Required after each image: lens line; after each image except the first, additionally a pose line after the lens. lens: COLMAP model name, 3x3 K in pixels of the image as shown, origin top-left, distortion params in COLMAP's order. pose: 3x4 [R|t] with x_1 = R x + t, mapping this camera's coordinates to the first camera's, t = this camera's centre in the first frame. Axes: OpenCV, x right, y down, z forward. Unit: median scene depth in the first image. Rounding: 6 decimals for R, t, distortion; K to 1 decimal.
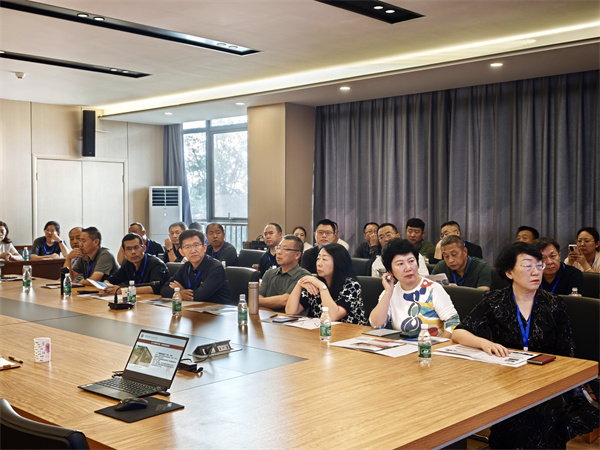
lens RADIAL K [[704.6, 0, 300.0], [0, 704.6, 225.0], [0, 0, 1]] dist [0.011683, 0.001242]
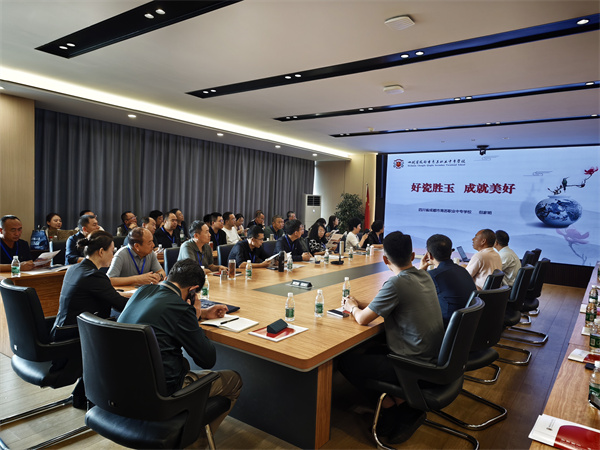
lens RADIAL K [[428.0, 0, 287.8], [0, 428.0, 224.4], [0, 0, 1]] dist [0.003612, -0.000195]
pose [[-0.129278, -0.050535, 0.990320, -0.884674], [-0.004698, 0.998721, 0.050350, -0.023852], [-0.991597, 0.001856, -0.129350, 0.852245]]
